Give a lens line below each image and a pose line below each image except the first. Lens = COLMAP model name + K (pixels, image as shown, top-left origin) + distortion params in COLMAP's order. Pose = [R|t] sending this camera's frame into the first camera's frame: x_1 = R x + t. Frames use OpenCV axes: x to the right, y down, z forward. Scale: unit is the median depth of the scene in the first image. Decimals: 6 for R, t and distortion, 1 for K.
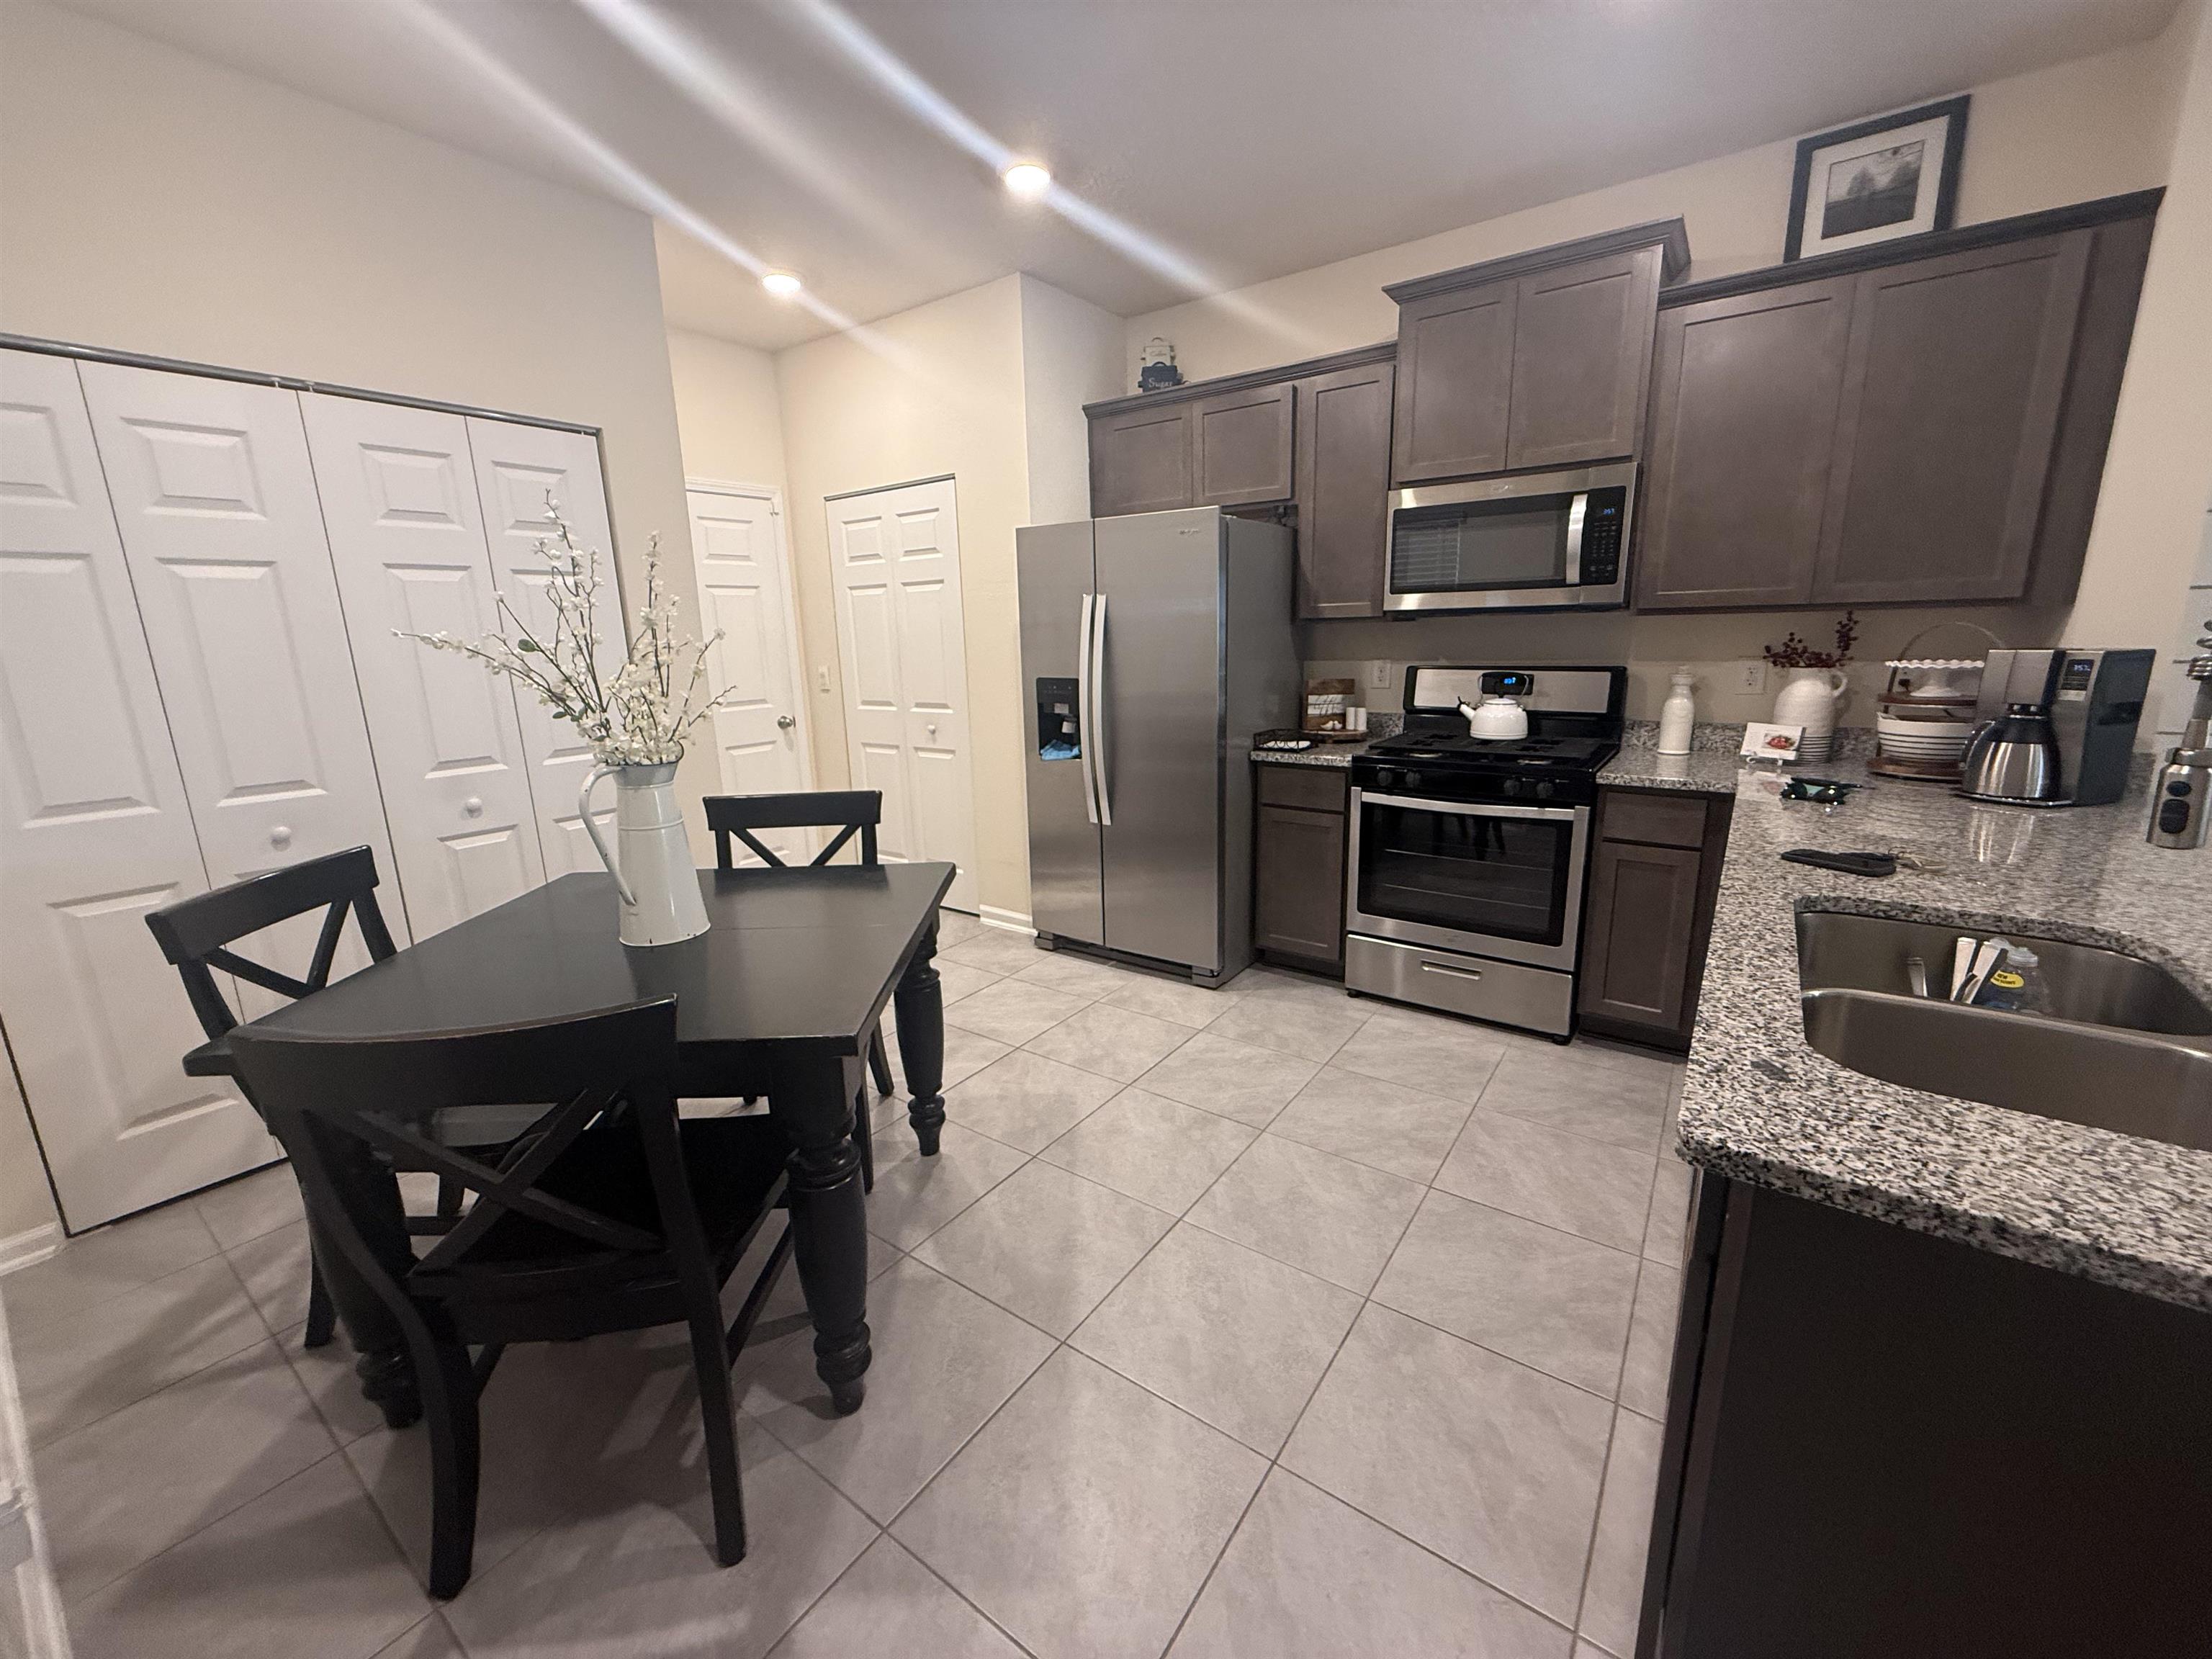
lens RADIAL K [[881.1, 0, 1100.1], [0, 881.1, 822.9], [0, 0, 1]] dist [-0.001094, 0.000089]
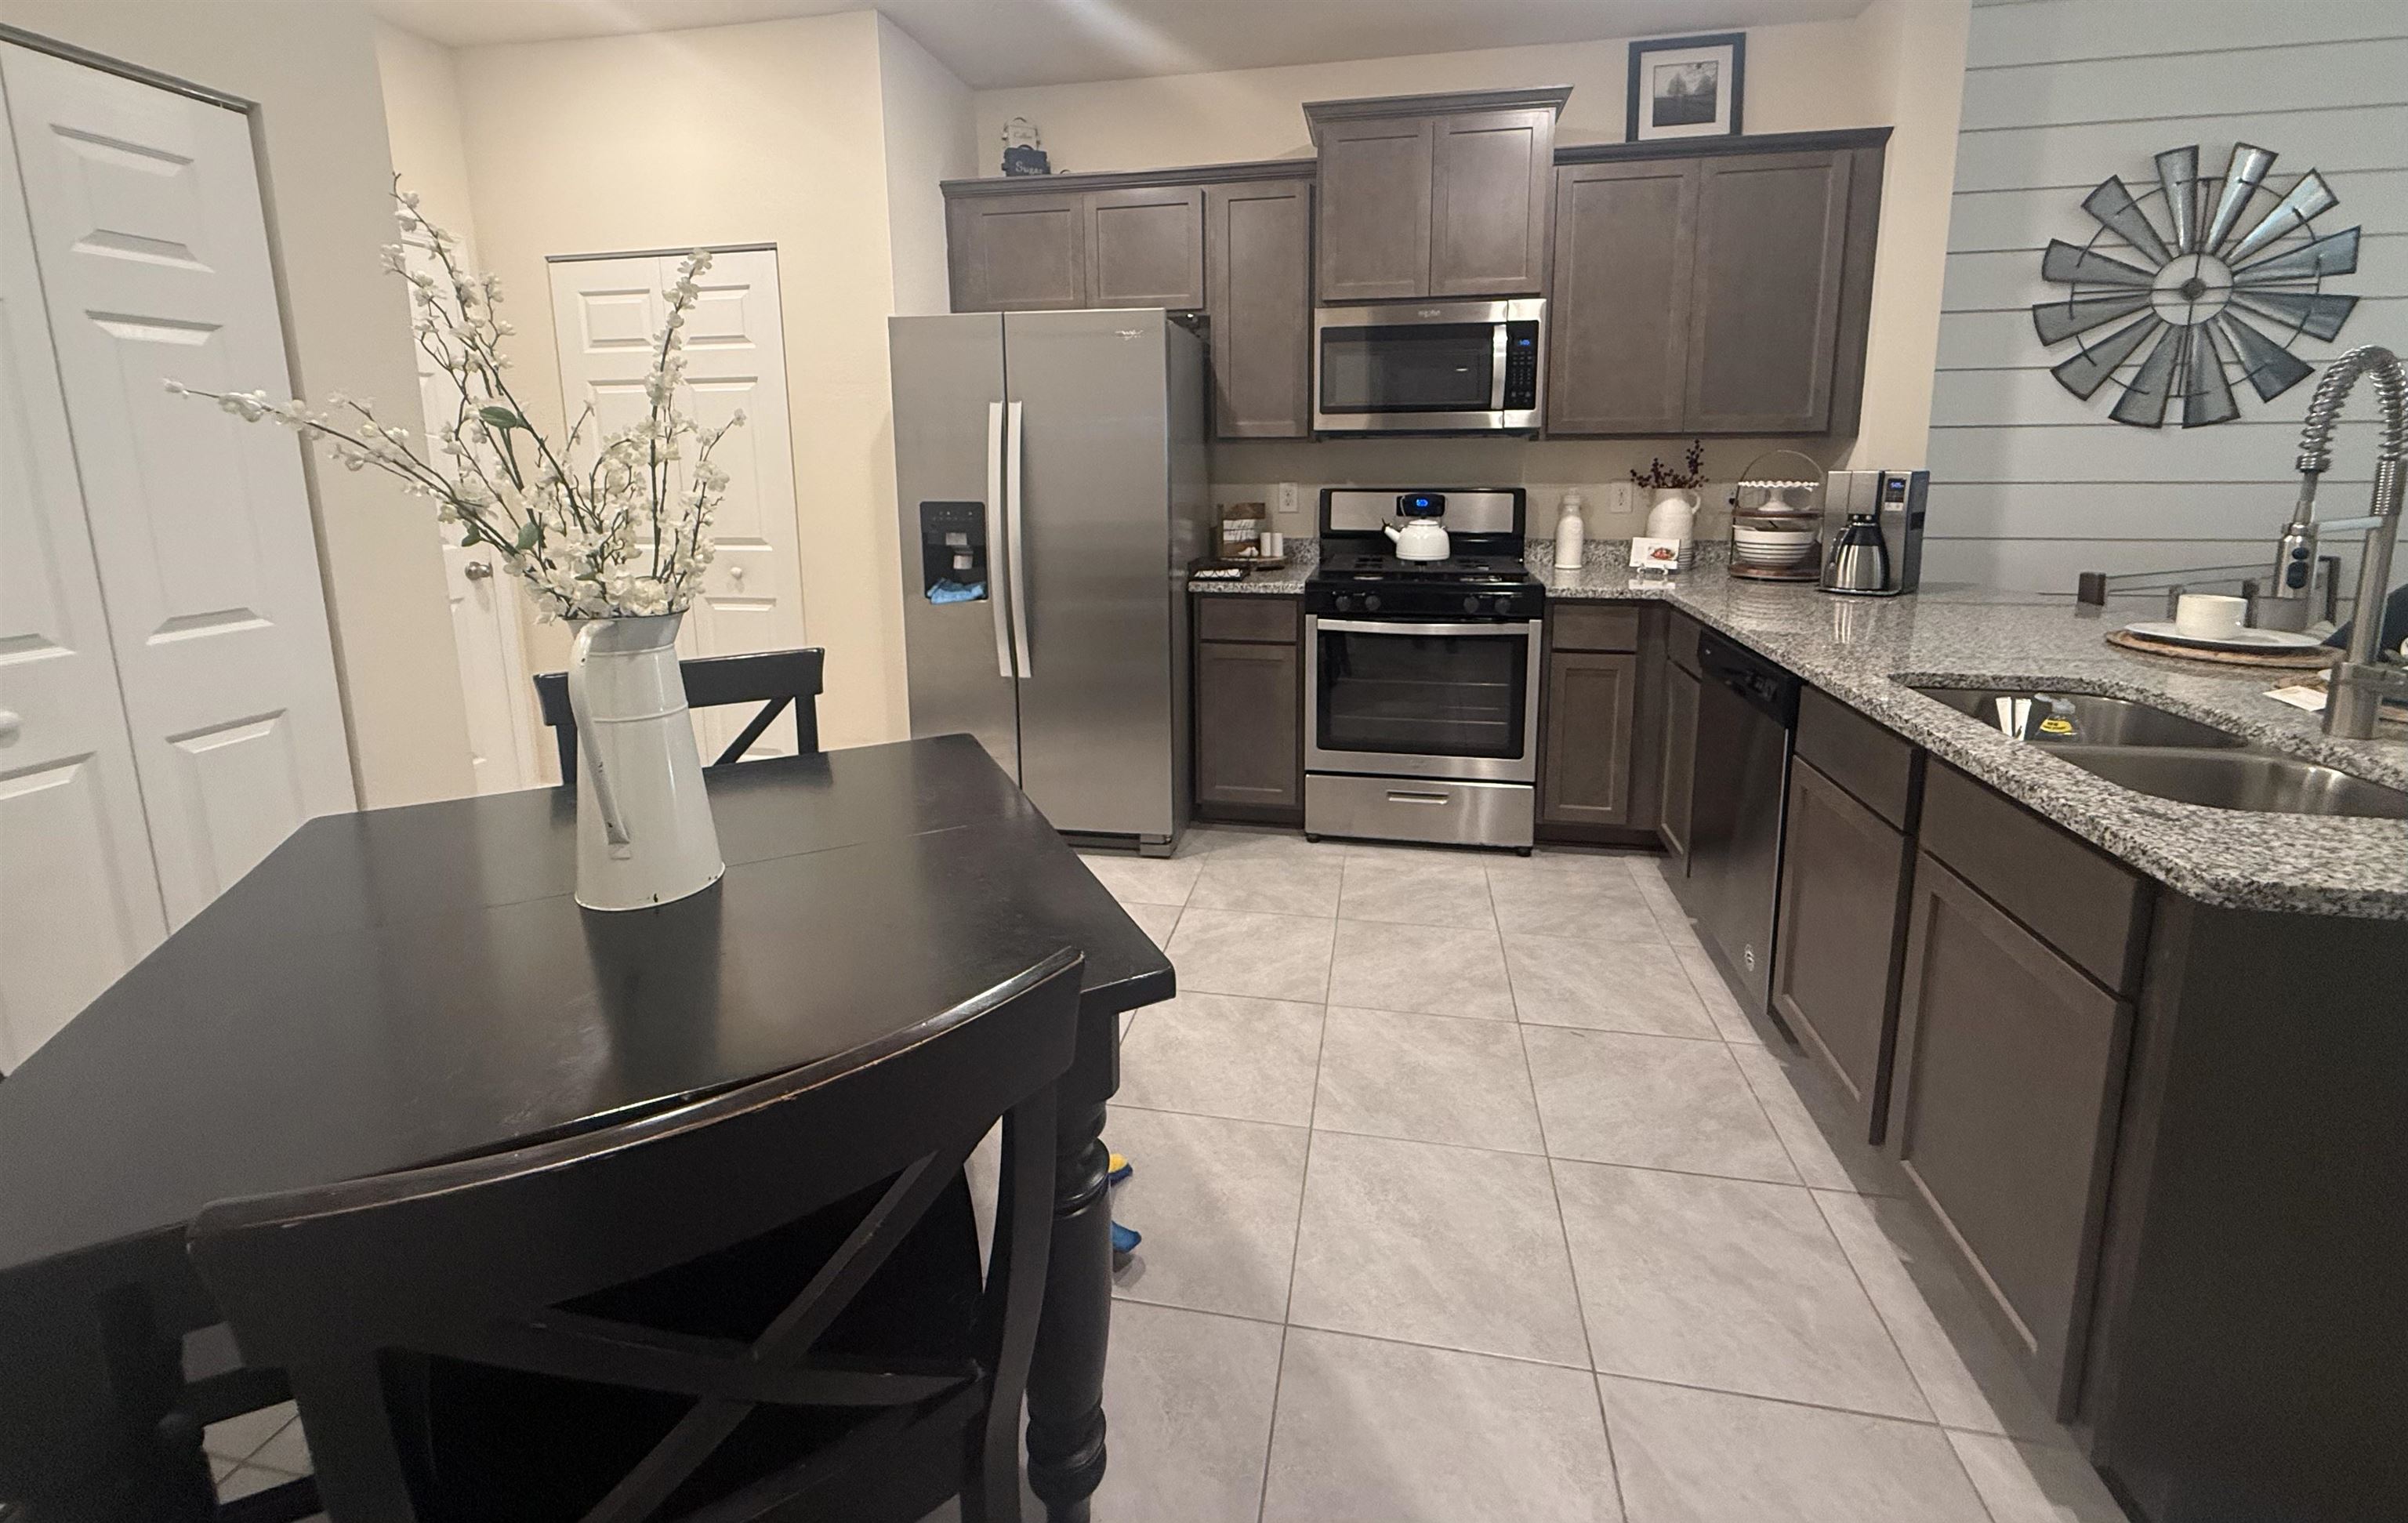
lens RADIAL K [[972.9, 0, 1215.7], [0, 972.9, 605.4], [0, 0, 1]] dist [-0.002128, 0.000620]
pose [[0.902745, -0.046995, 0.427601, -0.270663], [0.077555, 0.995507, -0.054323, -0.002620], [-0.423127, 0.082203, 0.902334, 0.120970]]
